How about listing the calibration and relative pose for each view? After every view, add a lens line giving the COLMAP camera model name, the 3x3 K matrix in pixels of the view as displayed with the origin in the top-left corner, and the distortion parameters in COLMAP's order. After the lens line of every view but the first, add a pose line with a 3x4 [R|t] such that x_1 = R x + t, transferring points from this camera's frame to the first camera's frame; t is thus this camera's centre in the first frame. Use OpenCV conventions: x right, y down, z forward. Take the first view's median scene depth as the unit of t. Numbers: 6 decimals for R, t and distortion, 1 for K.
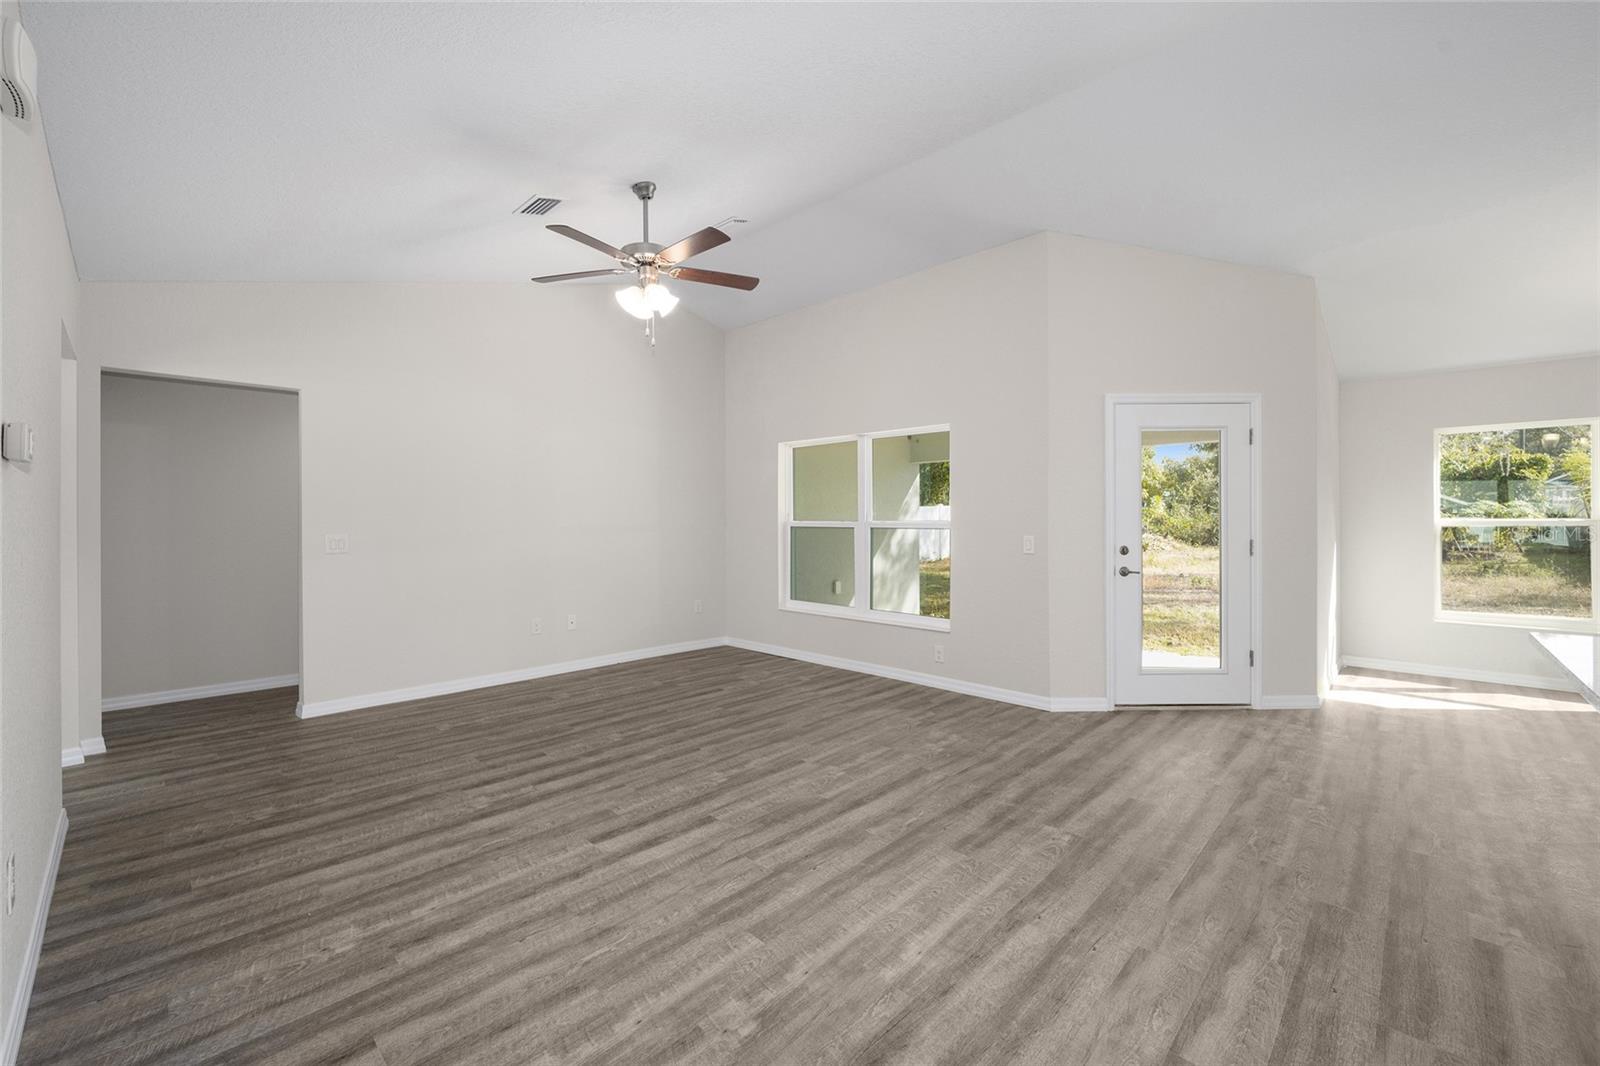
lens RADIAL K [[650.7, 0, 792.3], [0, 650.7, 519.0], [0, 0, 1]] dist [-0.009983, -0.000229]
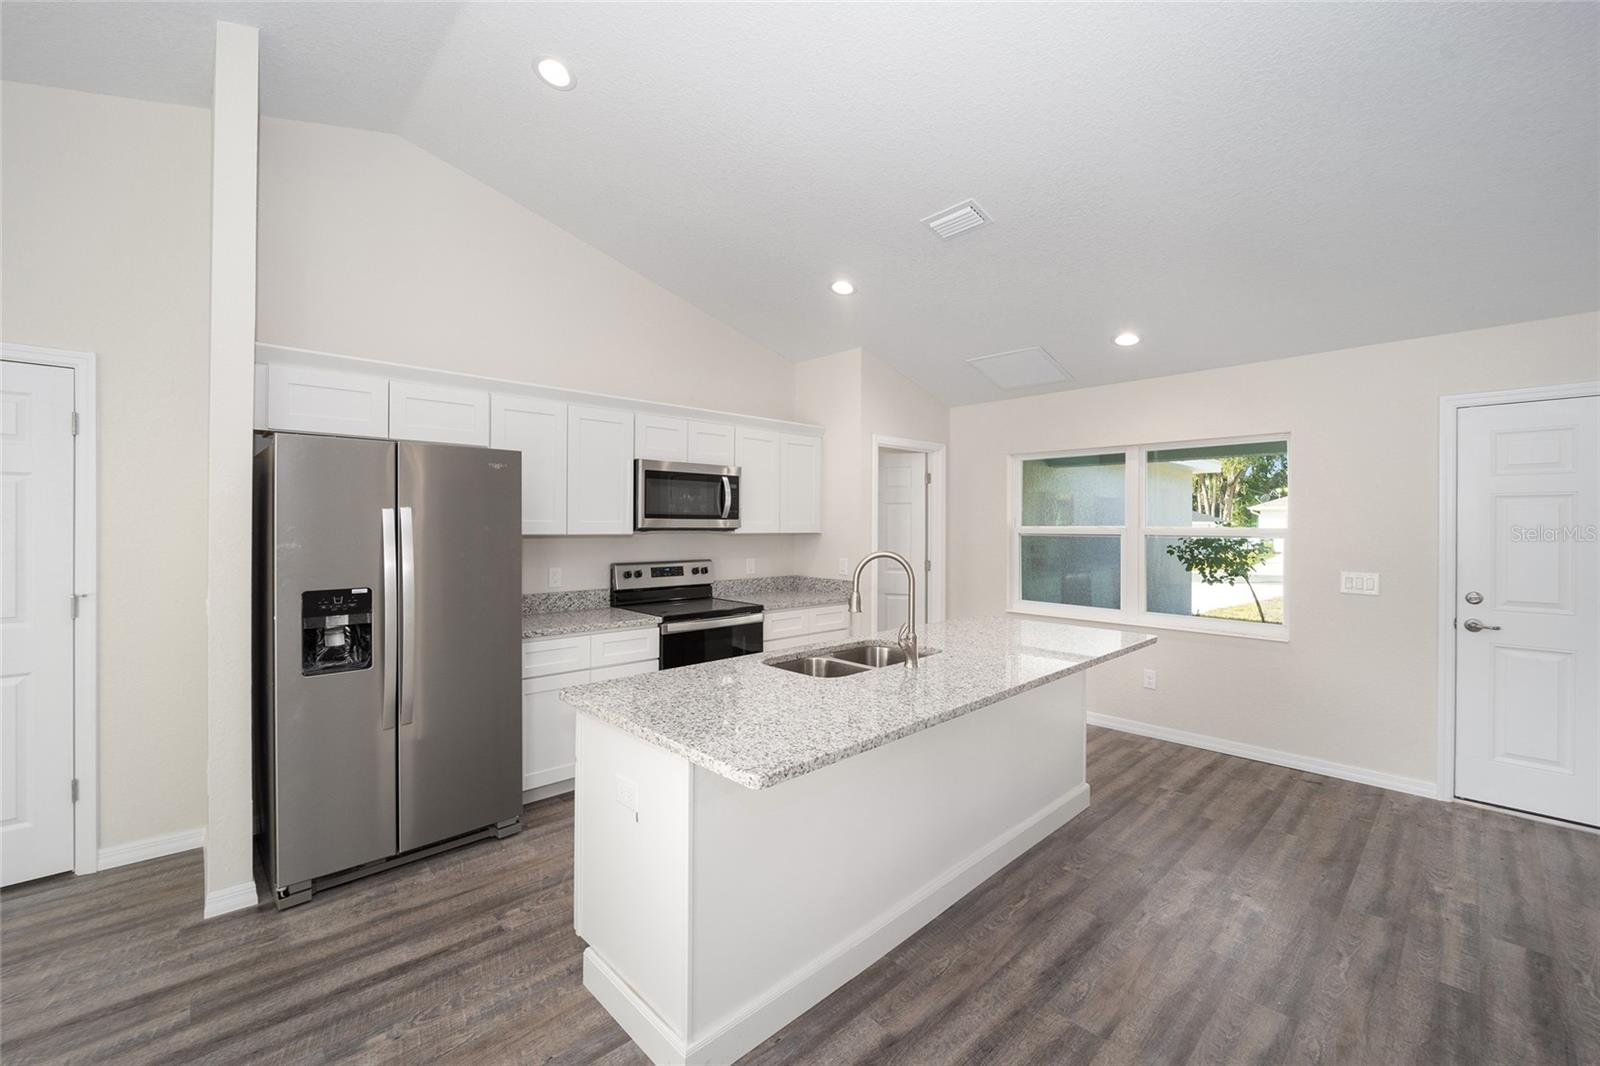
lens RADIAL K [[654.0, 0, 791.1], [0, 654.0, 523.7], [0, 0, 1]] dist [-0.009781, 0.000259]
pose [[-0.998863, -0.001361, 0.047651, 0.811903], [-0.001395, 0.999999, -0.000672, -0.058473], [-0.047650, -0.000737, -0.998864, 1.238451]]
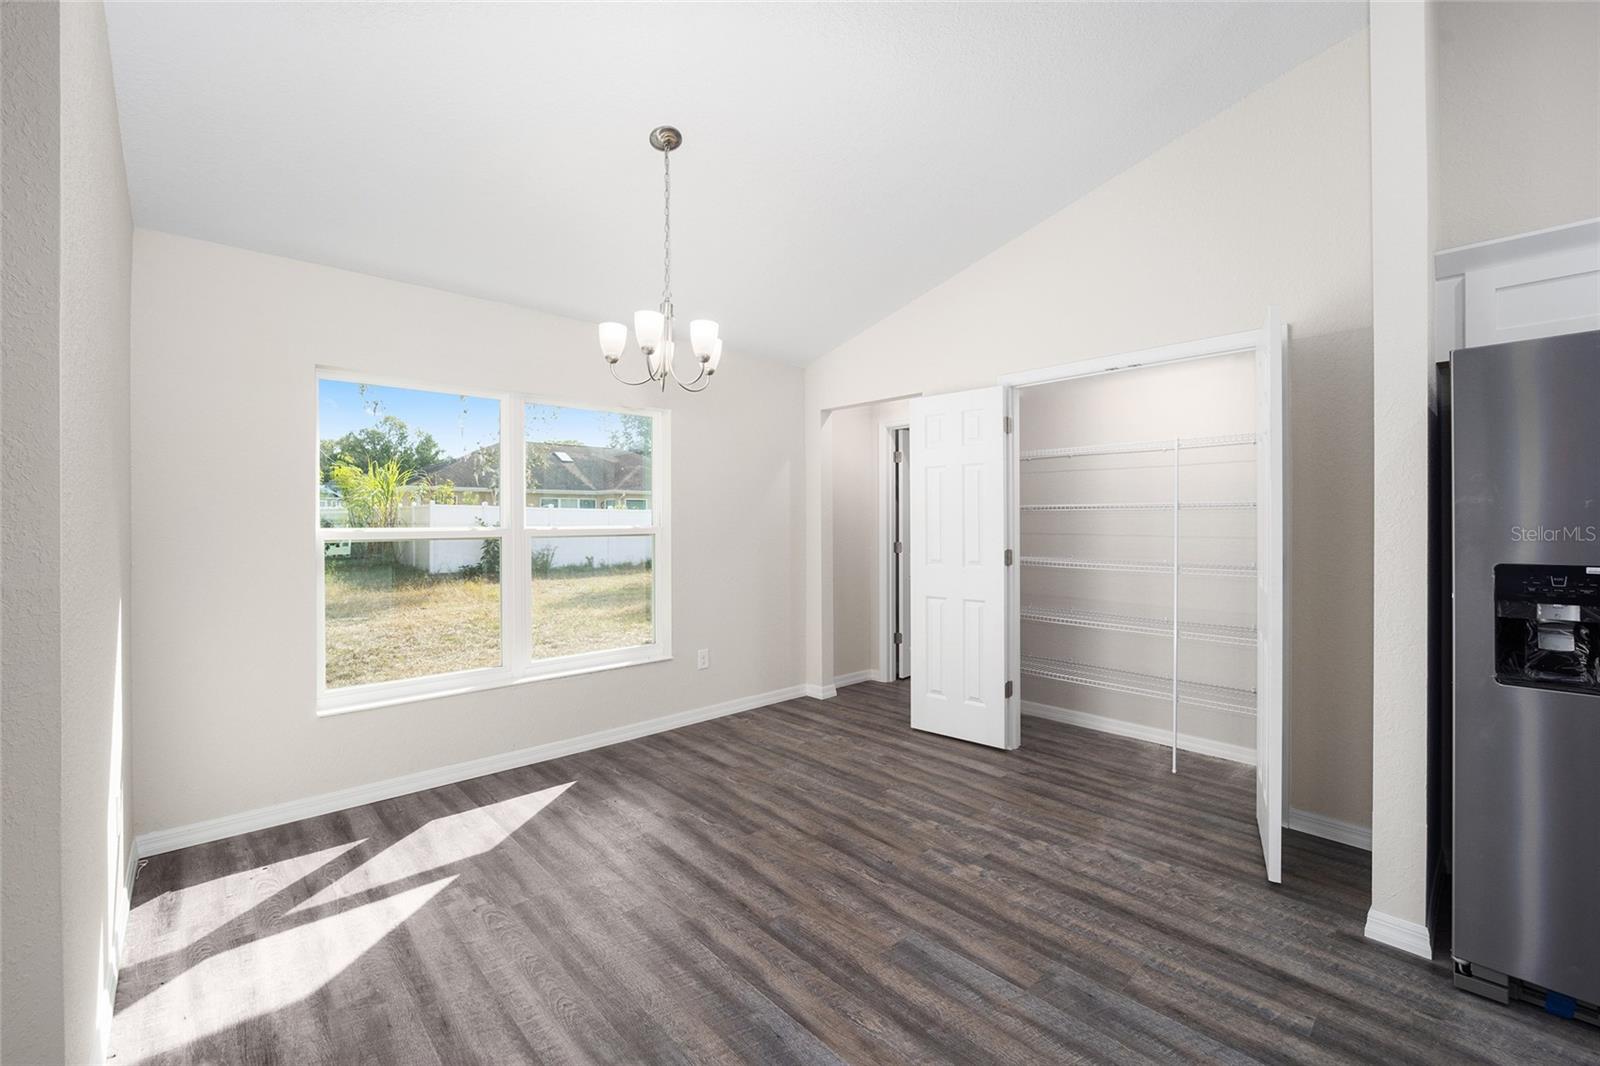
lens RADIAL K [[659.1, 0, 793.0], [0, 659.1, 521.2], [0, 0, 1]] dist [-0.012045, 0.000596]
pose [[0.053789, 0.004390, 0.998543, 0.849370], [0.002723, 0.999986, -0.004543, -0.007804], [-0.998549, 0.002963, 0.053776, 1.039667]]
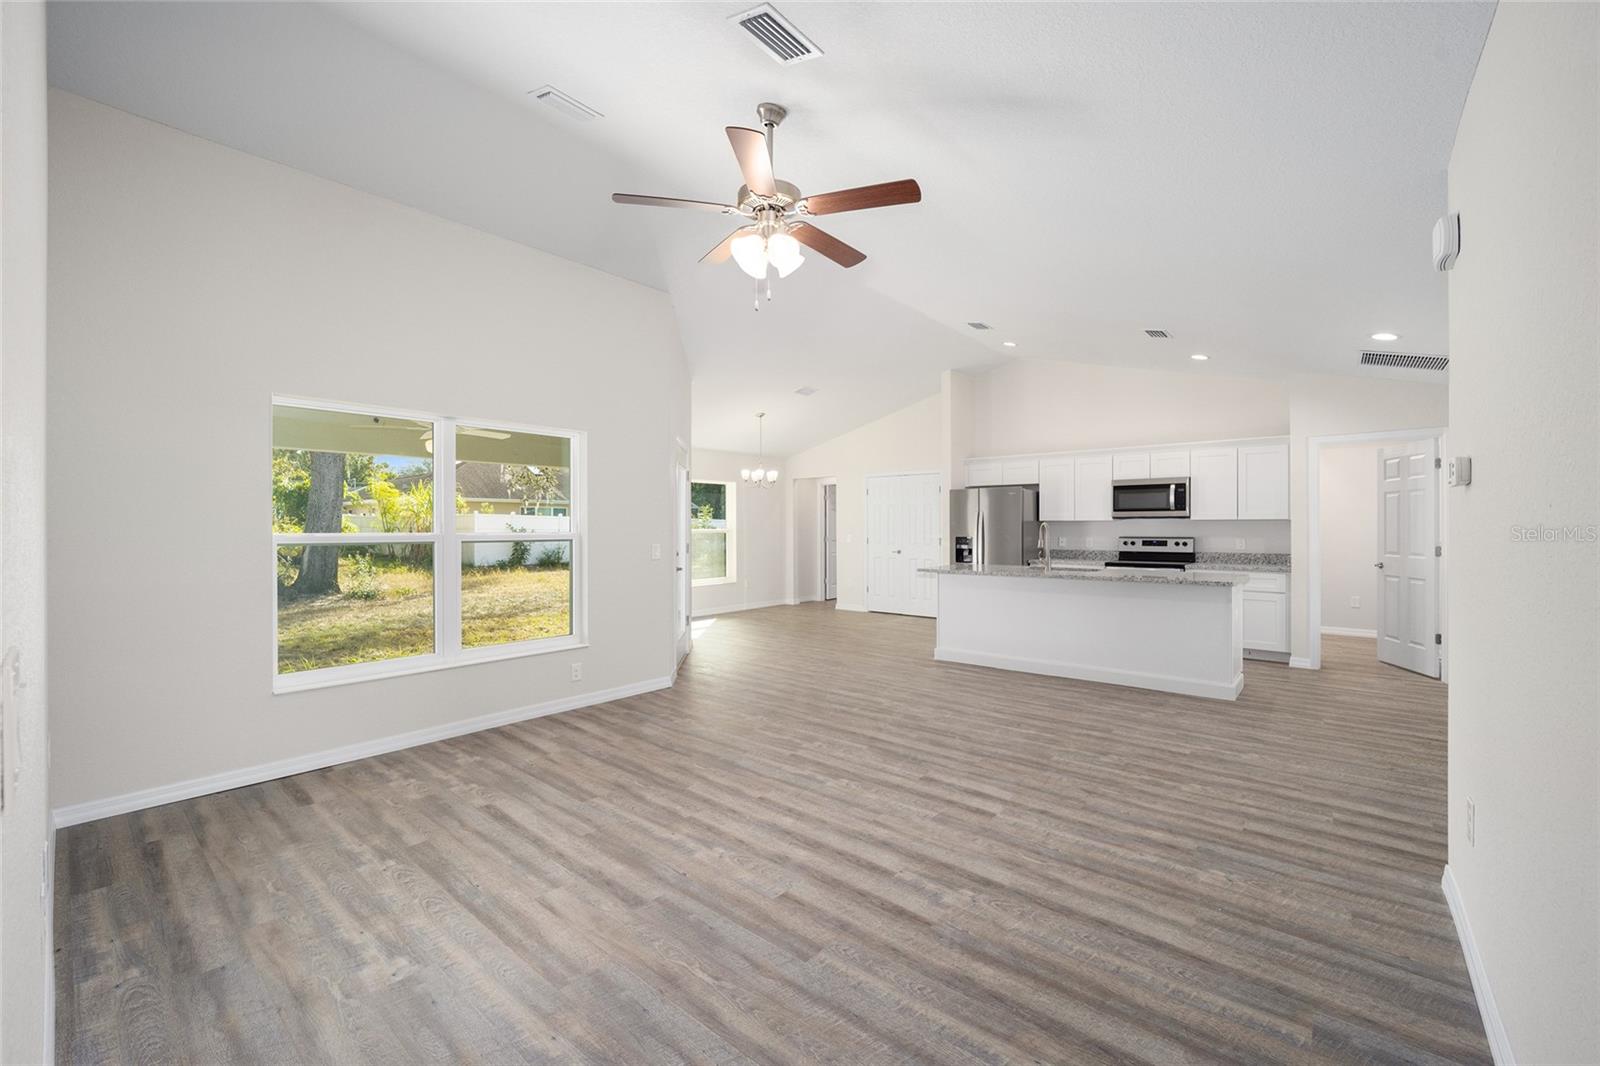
lens RADIAL K [[645.3, 0, 796.9], [0, 645.3, 526.4], [0, 0, 1]] dist [-0.006962, -0.000194]
pose [[-0.066380, 0.004588, 0.997784, -1.286764], [0.001217, 0.999989, -0.004517, -0.001928], [-0.997794, 0.000914, -0.066385, 1.293041]]
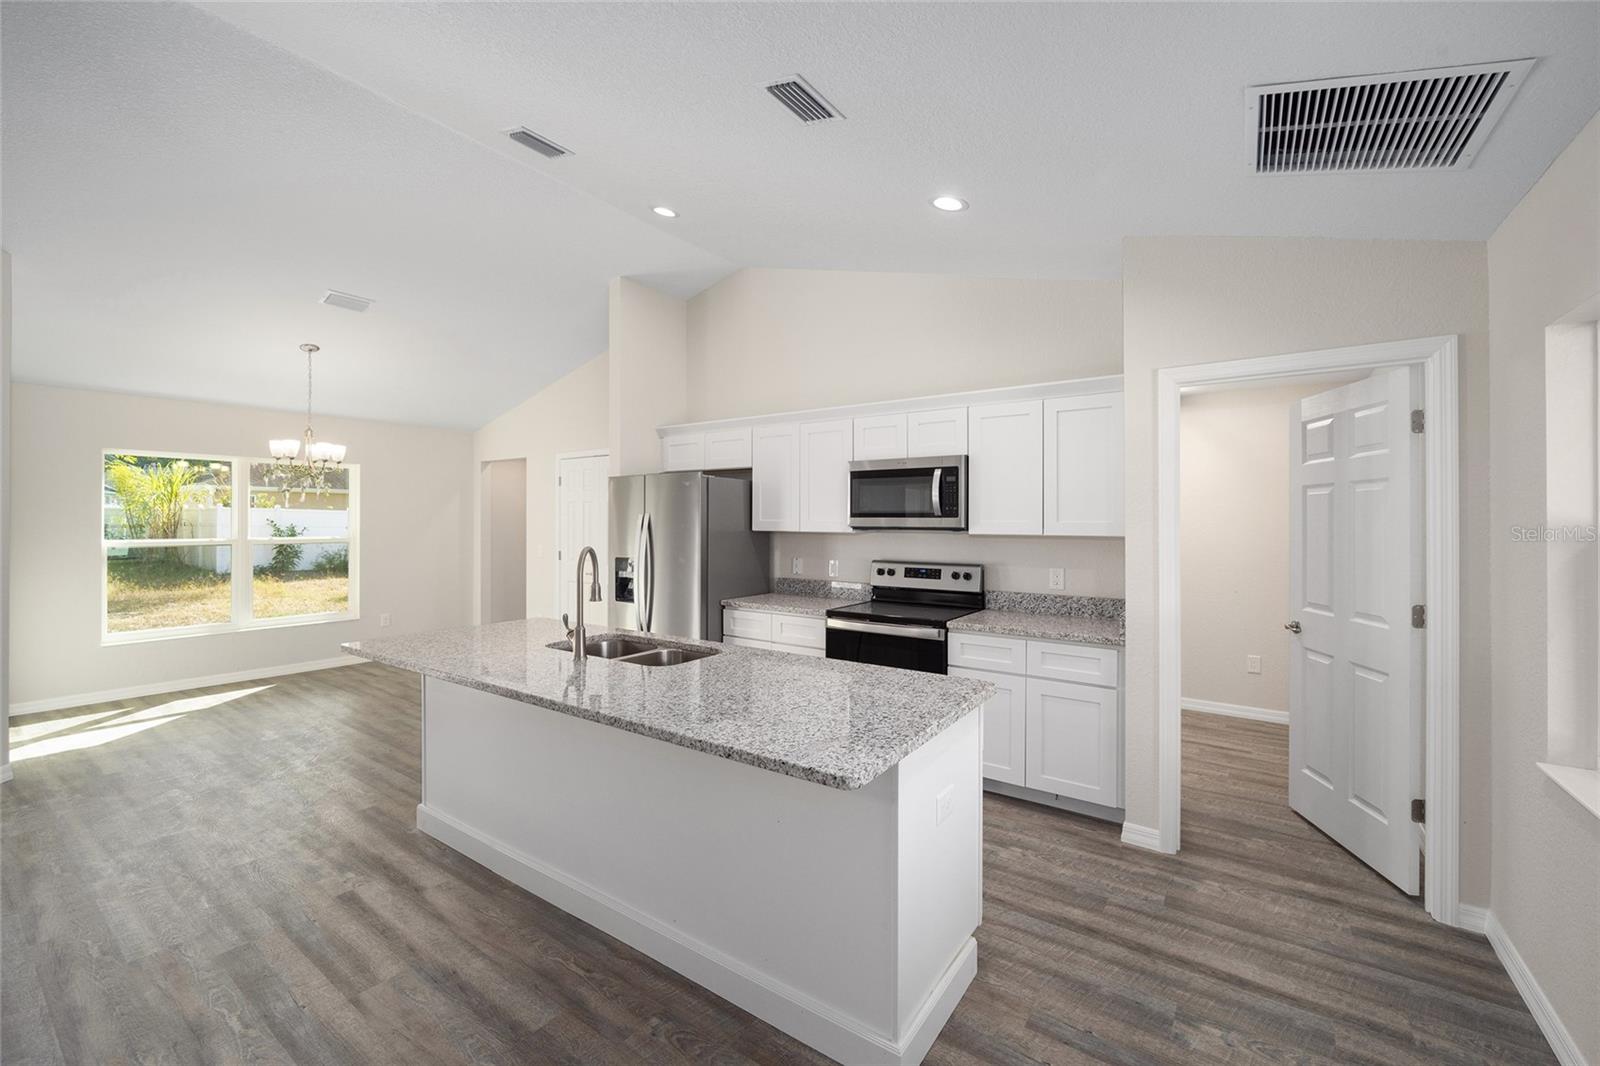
lens RADIAL K [[650.7, 0, 792.3], [0, 650.7, 519.0], [0, 0, 1]] dist [-0.009983, -0.000229]
pose [[-0.152362, 0.006395, 0.988304, -0.228922], [-0.003046, 0.999971, -0.006940, -0.056348], [-0.988320, -0.004068, -0.152338, 0.215300]]
